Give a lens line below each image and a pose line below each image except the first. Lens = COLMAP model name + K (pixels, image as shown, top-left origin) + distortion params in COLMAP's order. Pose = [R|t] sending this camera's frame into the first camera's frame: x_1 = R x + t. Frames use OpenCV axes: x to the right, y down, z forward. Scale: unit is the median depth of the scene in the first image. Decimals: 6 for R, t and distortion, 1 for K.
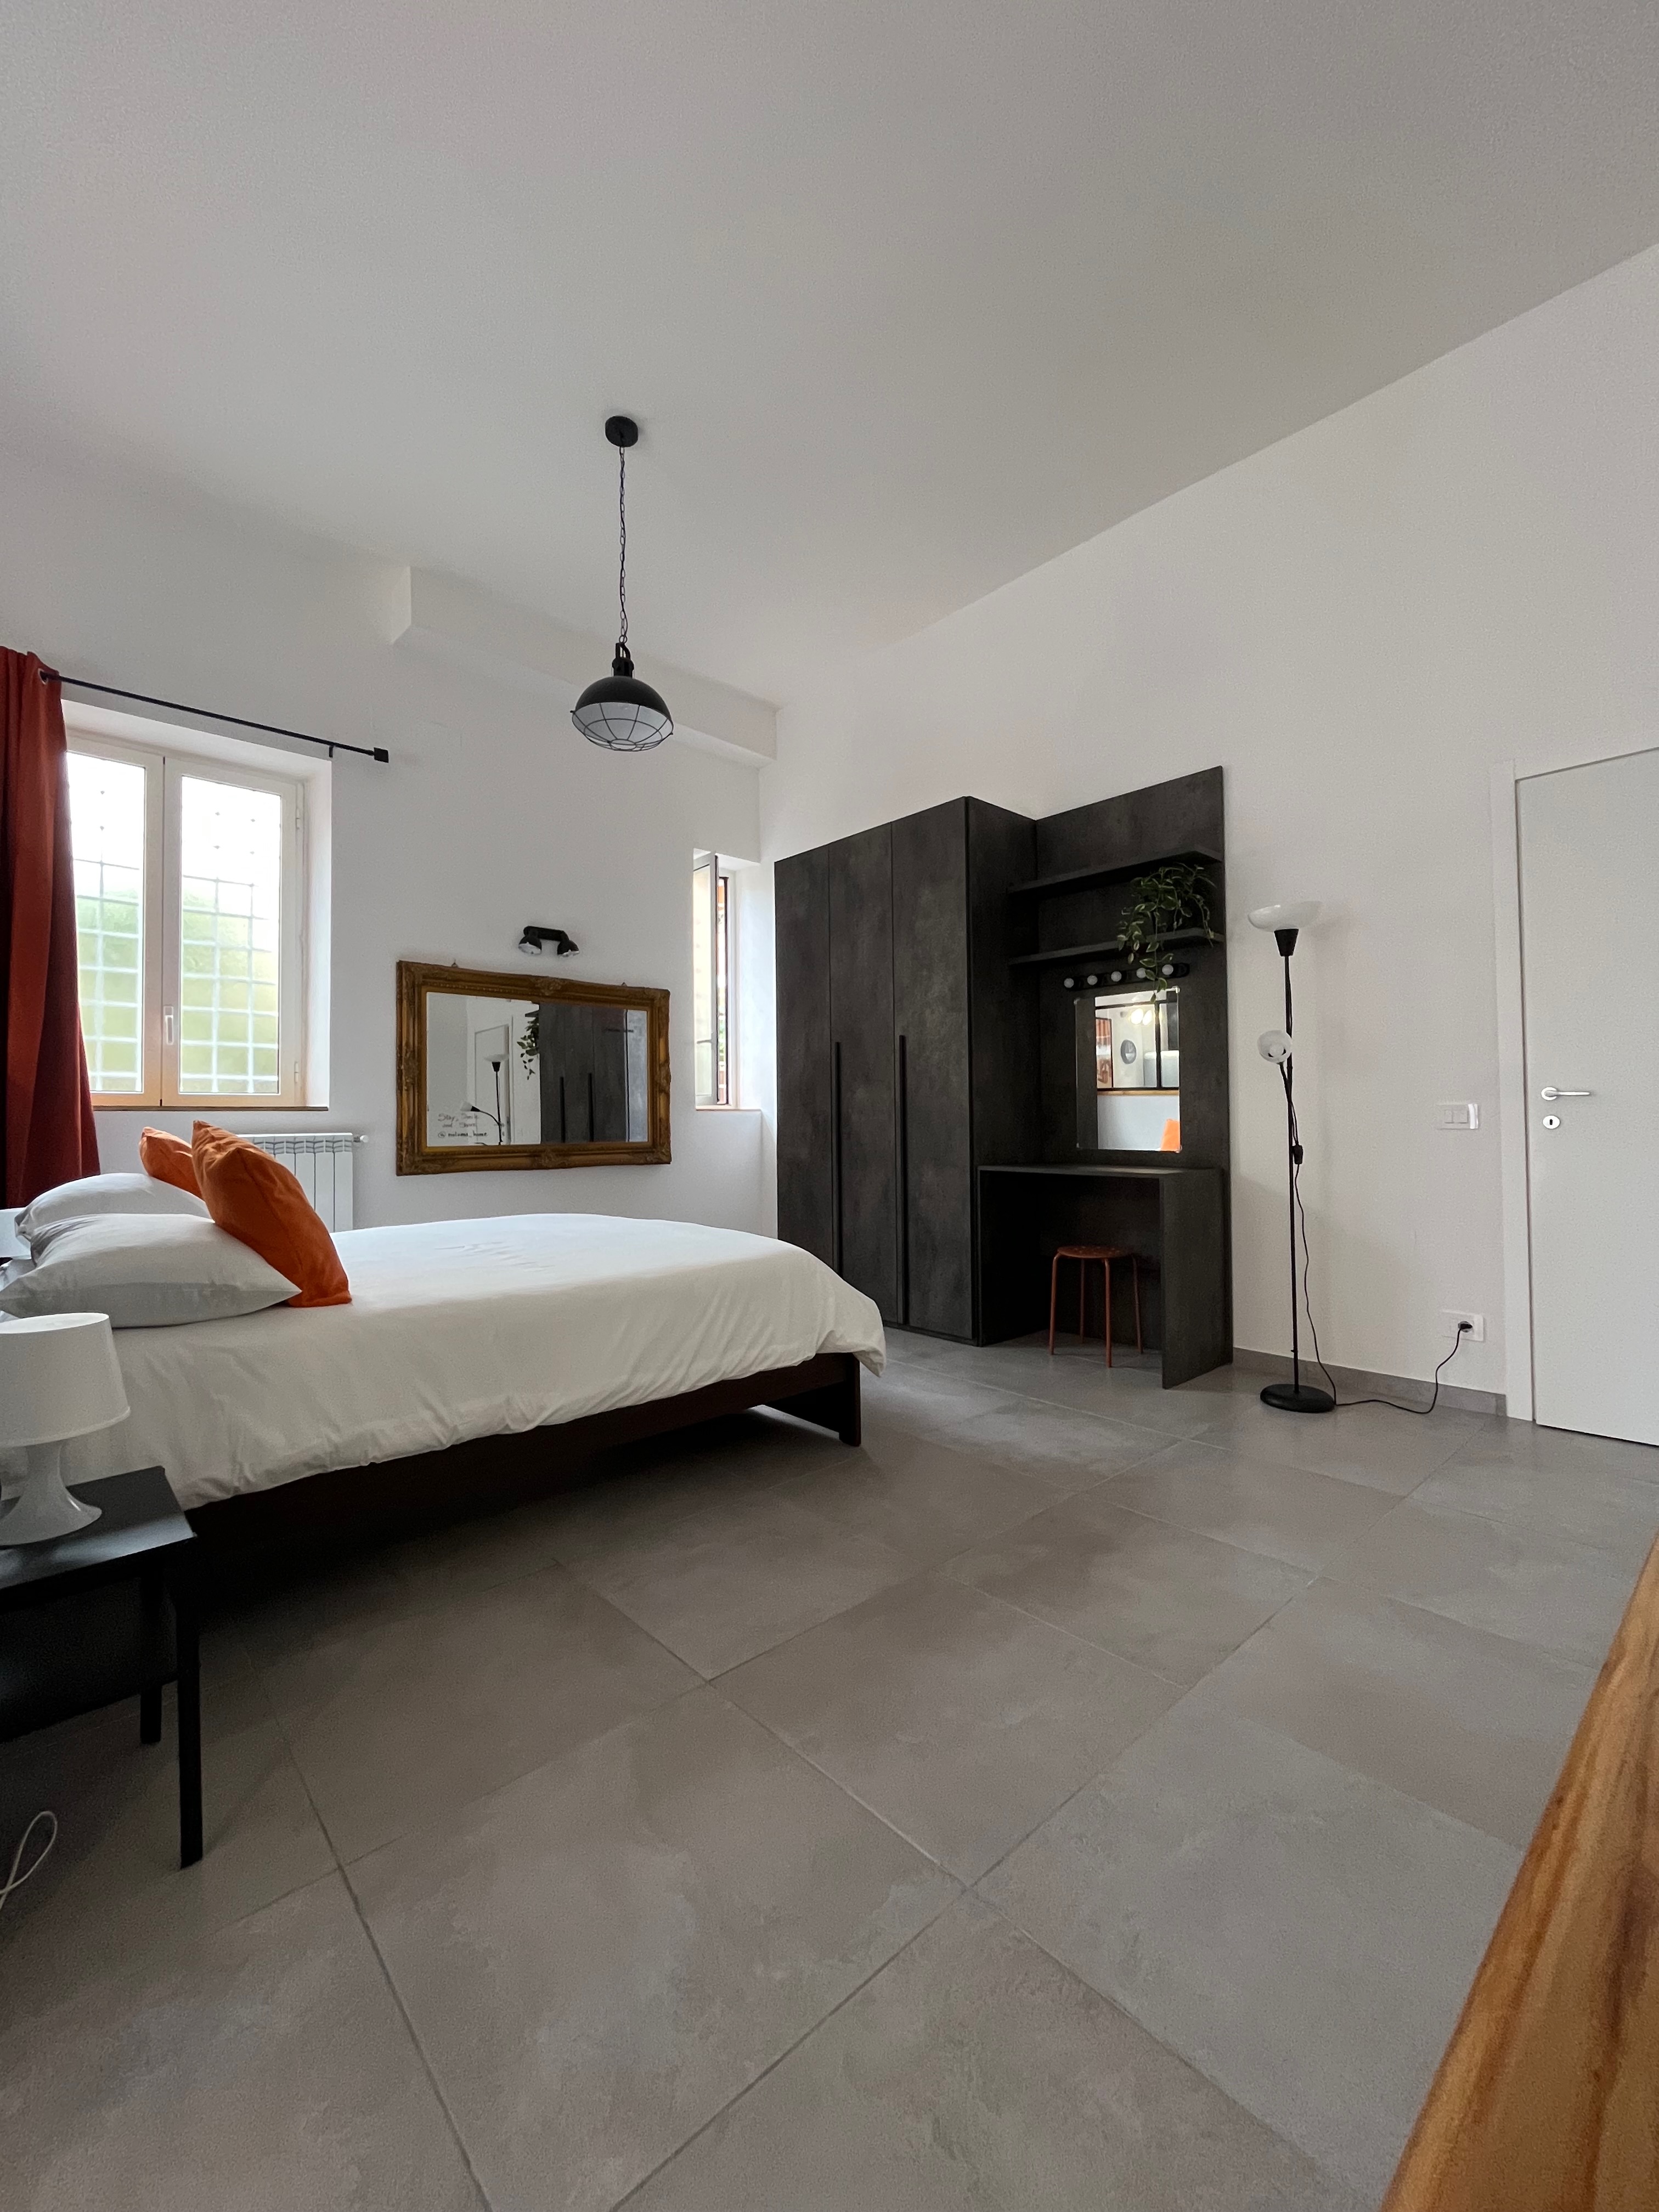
lens RADIAL K [[905.2, 0, 828.5], [0, 905.2, 1099.0], [0, 0, 1]] dist [-0.002753, 0.000103]
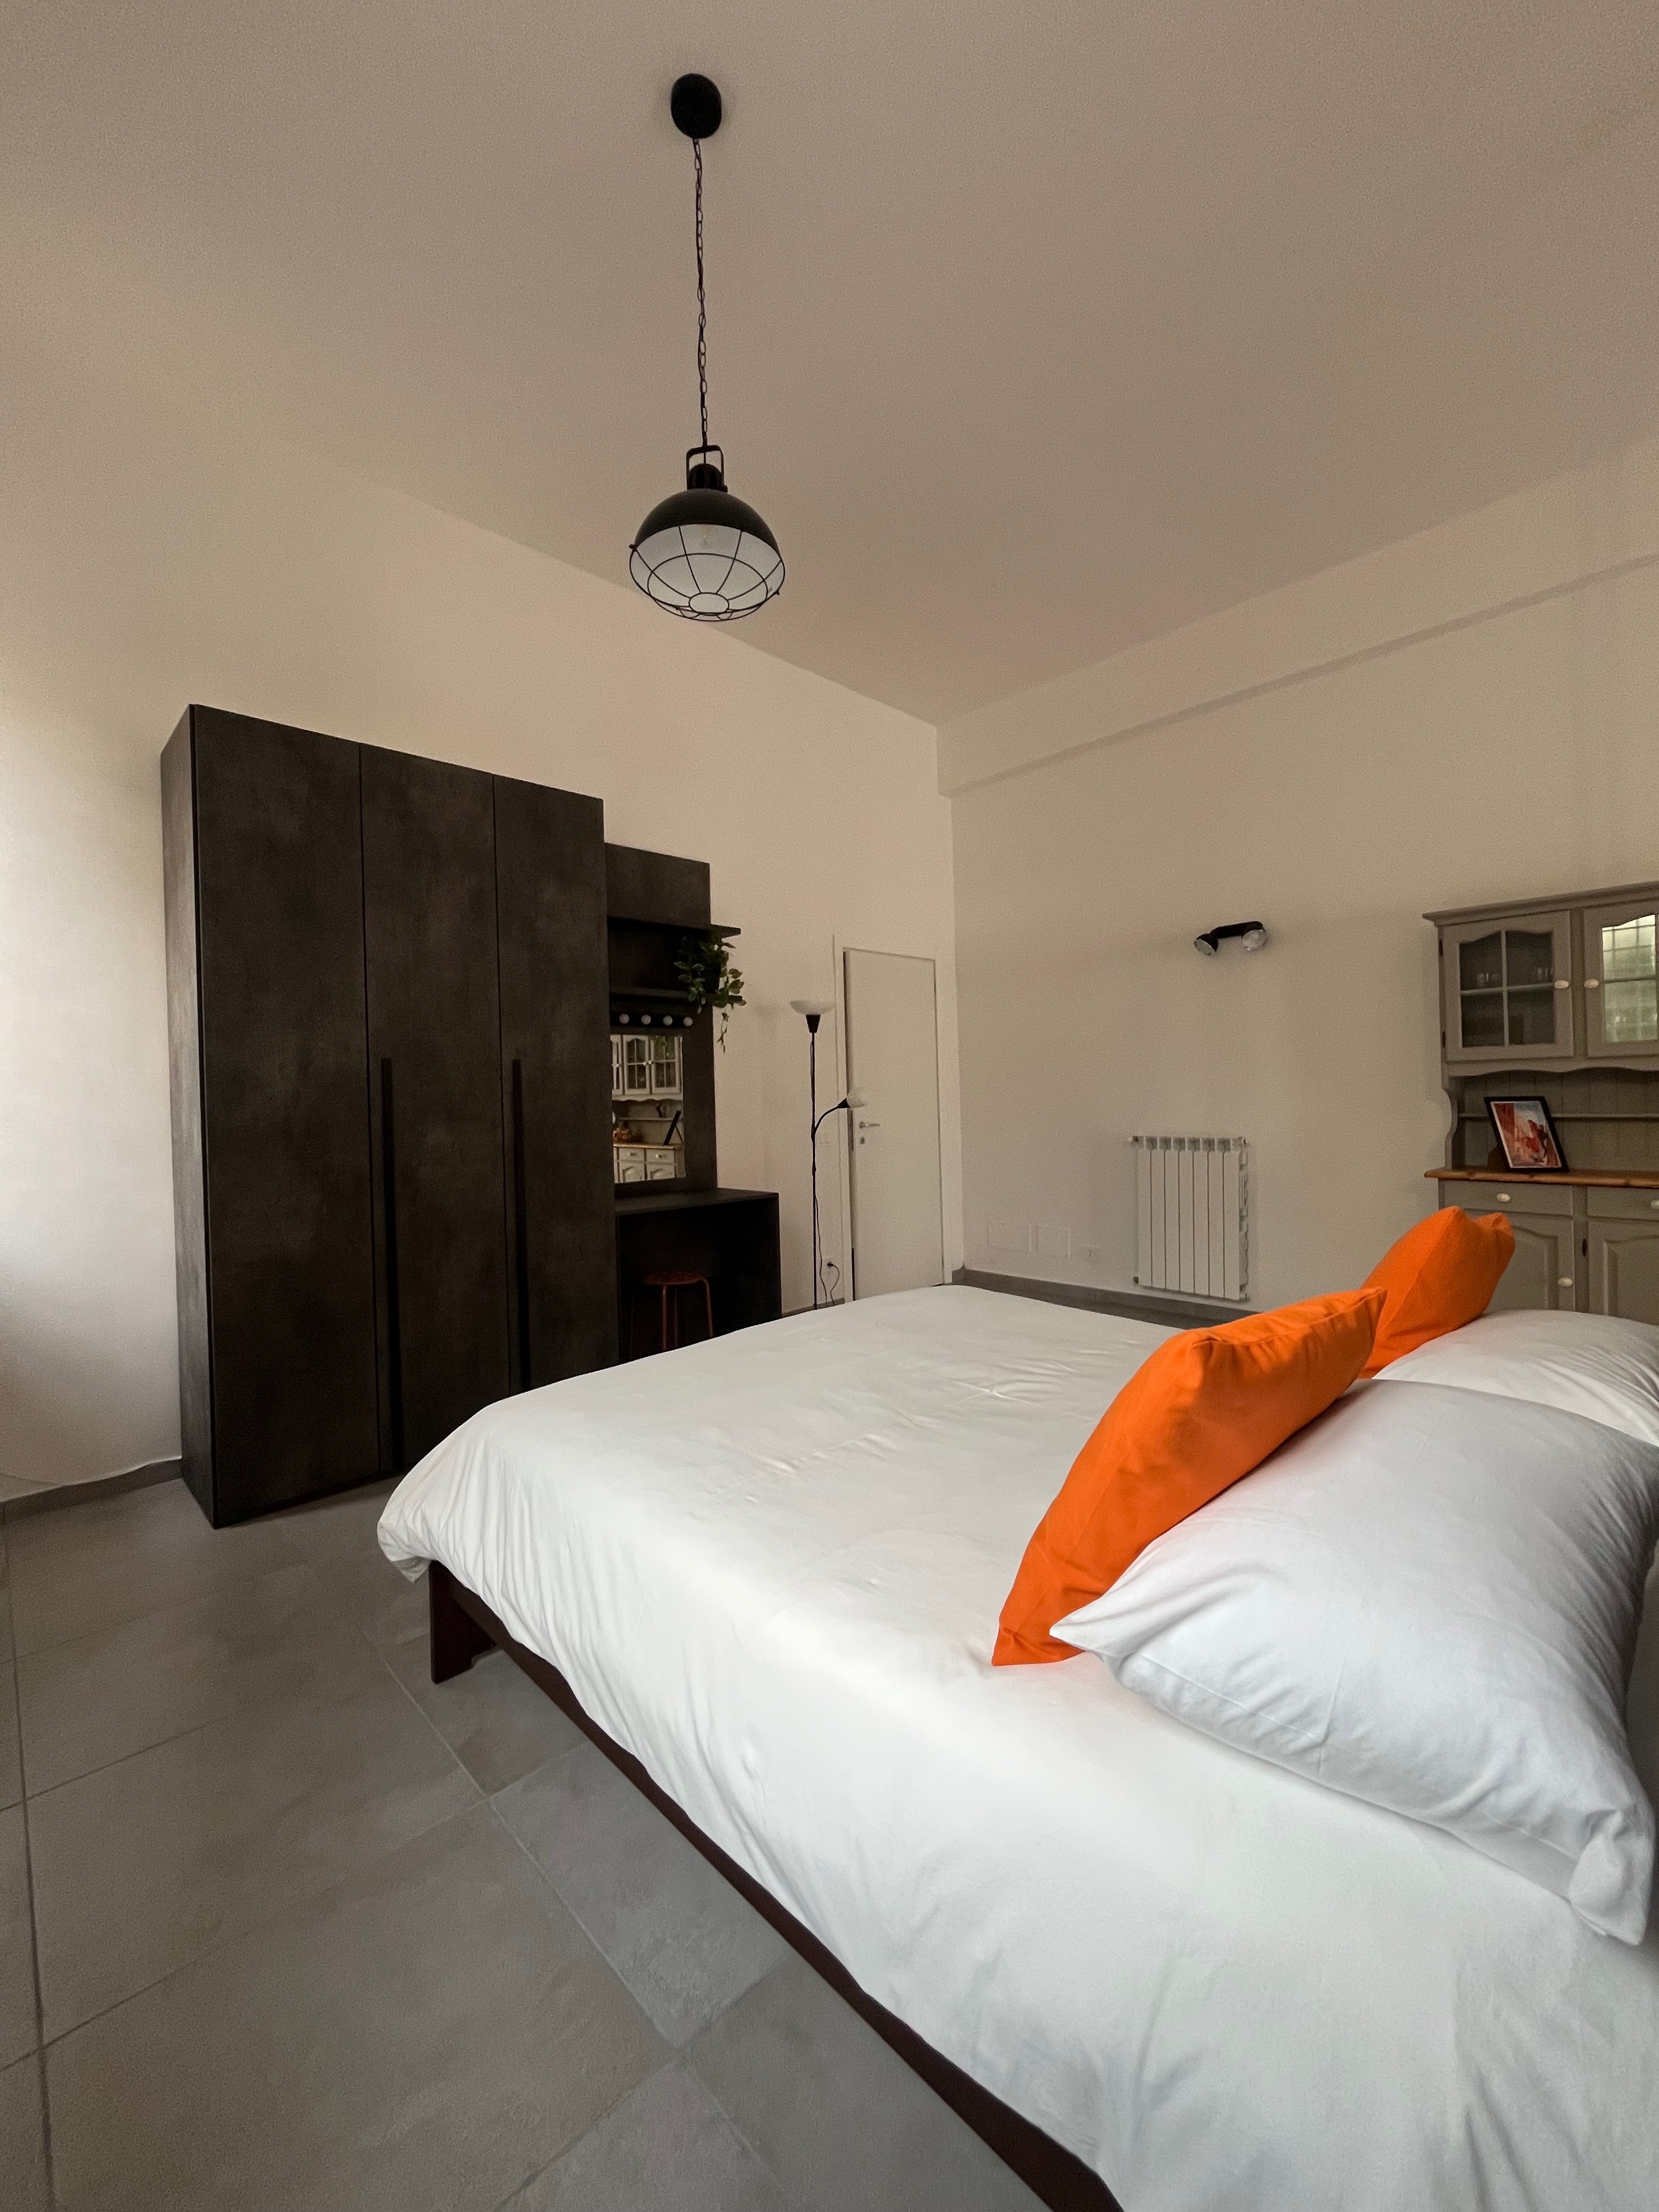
lens RADIAL K [[905.2, 0, 828.5], [0, 905.2, 1099.0], [0, 0, 1]] dist [-0.002753, 0.000103]
pose [[-0.032645, 0.010840, 0.999408, -0.701216], [0.004896, 0.999931, -0.010686, -0.026411], [-0.999455, 0.004544, -0.032696, 0.756853]]
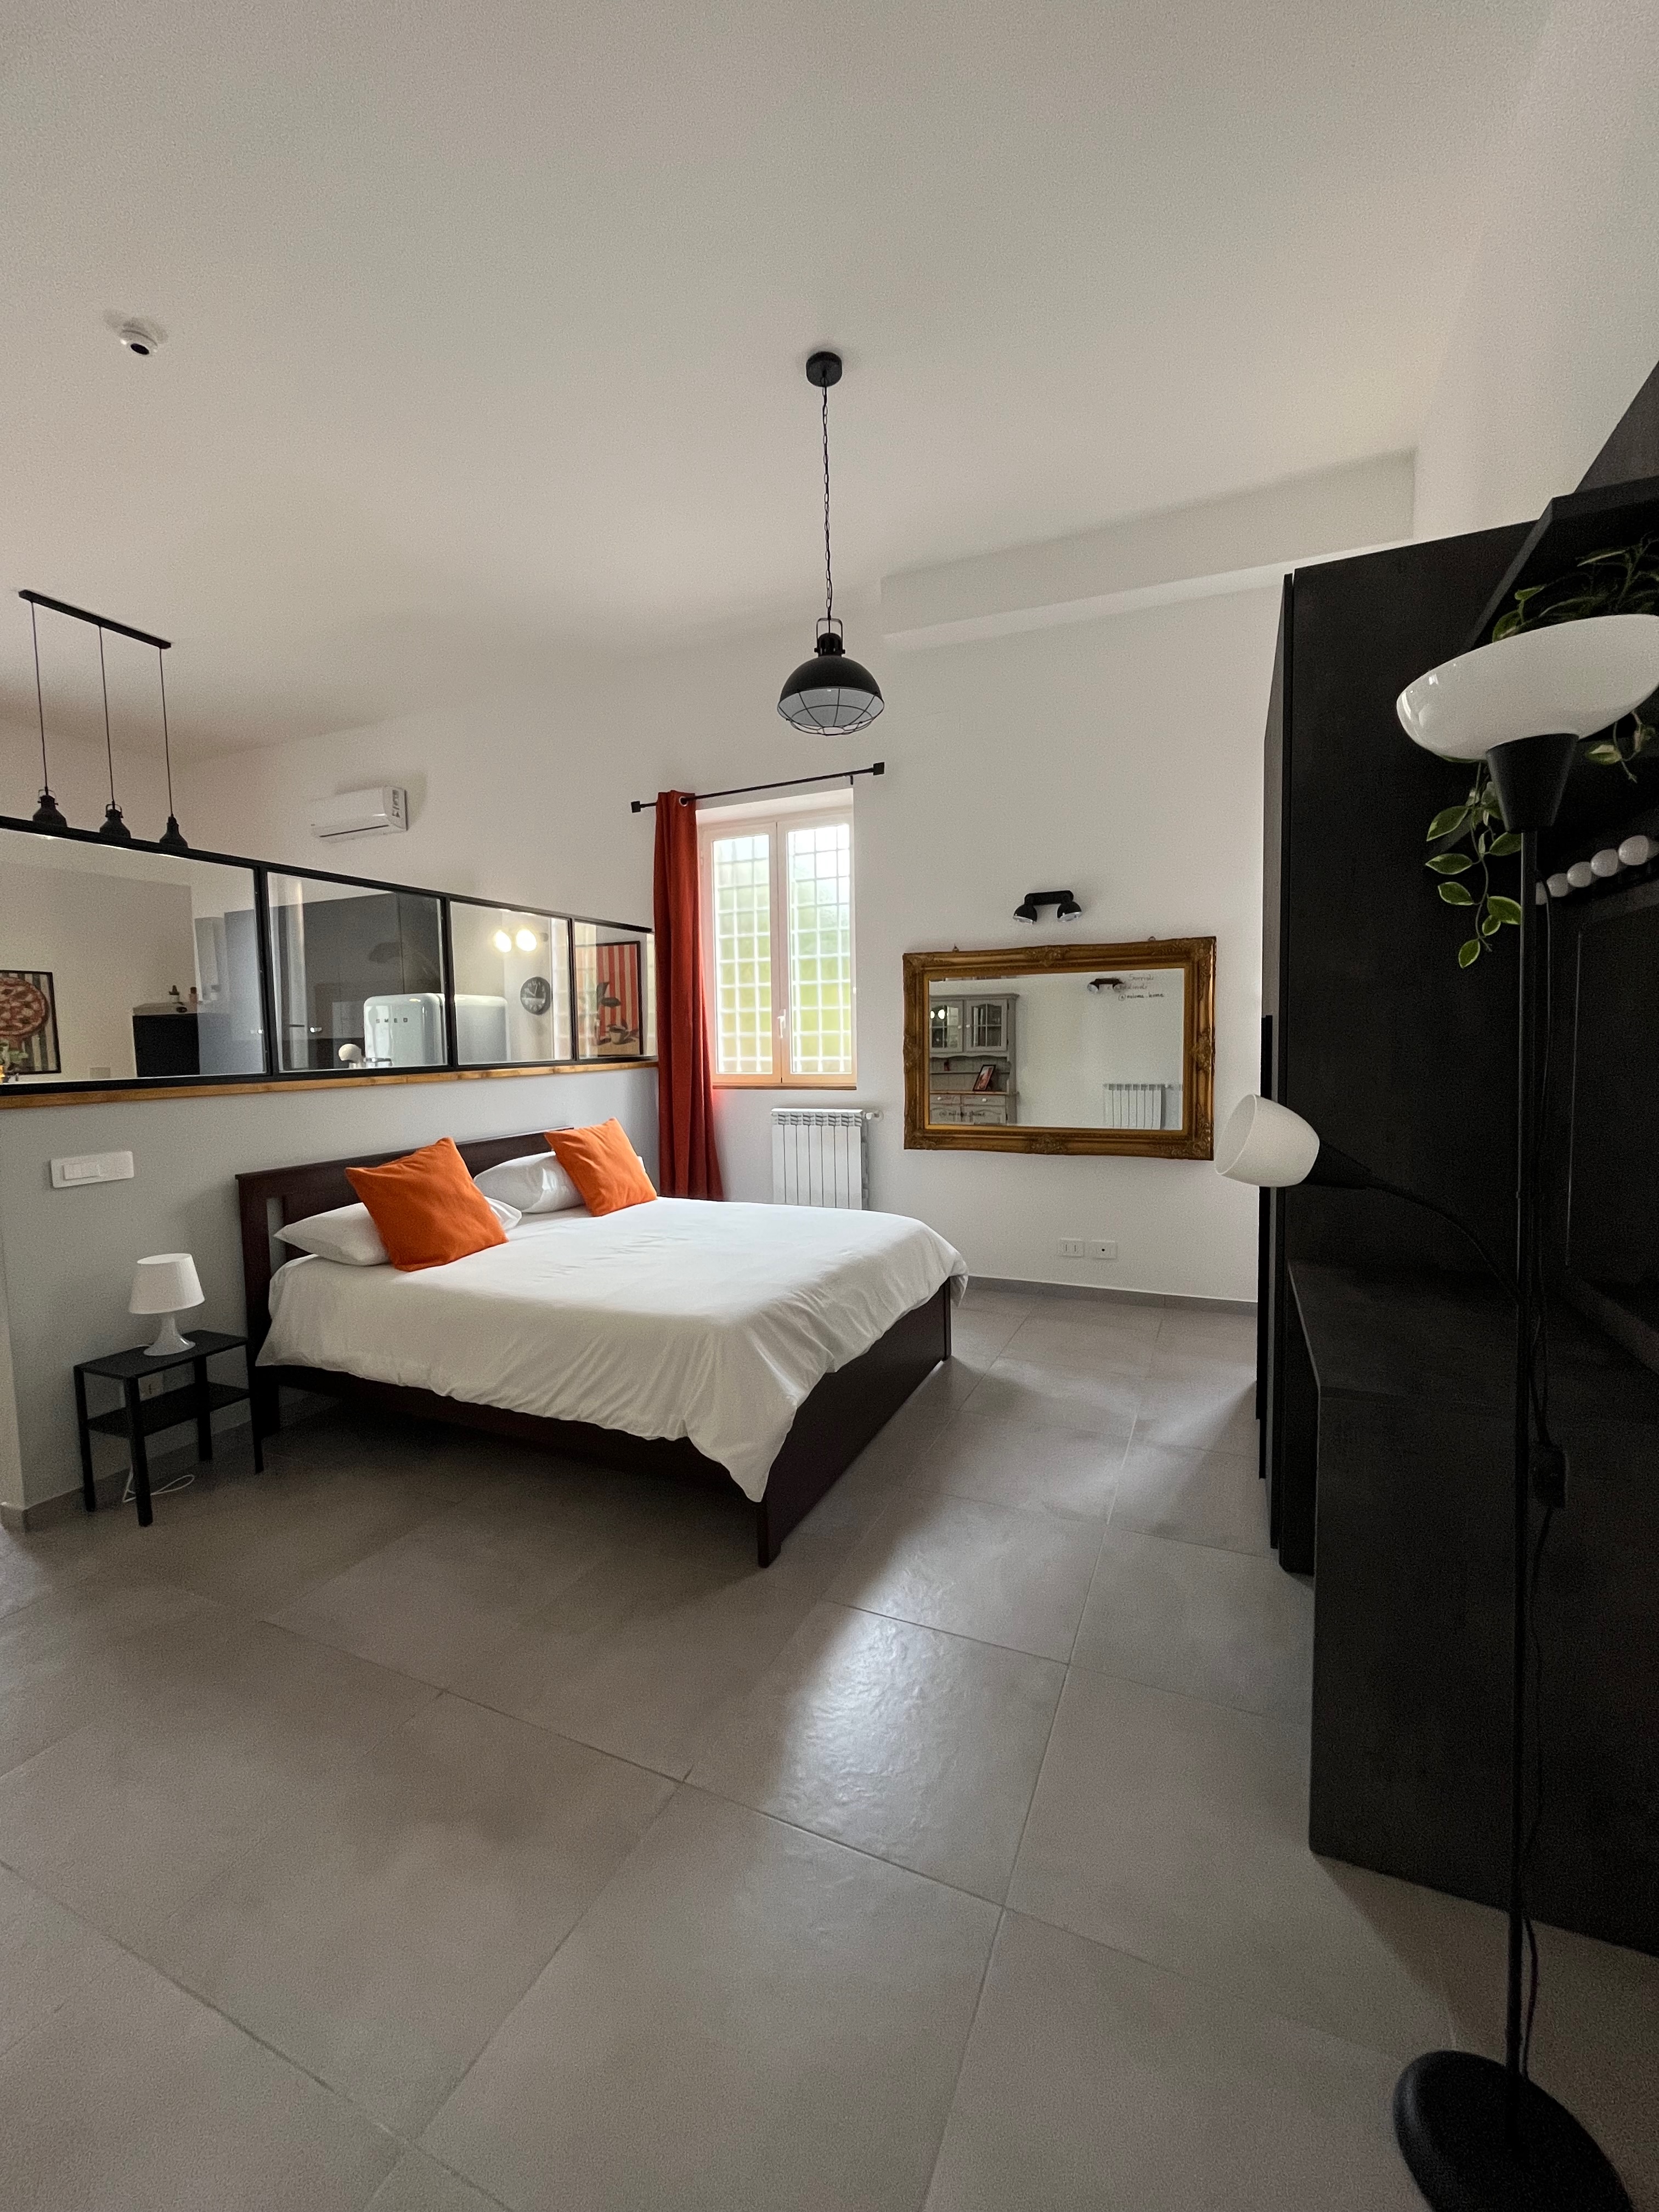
lens RADIAL K [[899.6, 0, 832.0], [0, 899.6, 1100.7], [0, 0, 1]] dist [-0.002639, -0.000037]
pose [[0.402480, 0.064641, -0.913144, 0.515693], [0.034315, 0.995737, 0.085612, -0.074871], [0.914785, -0.065792, 0.398546, 0.493211]]
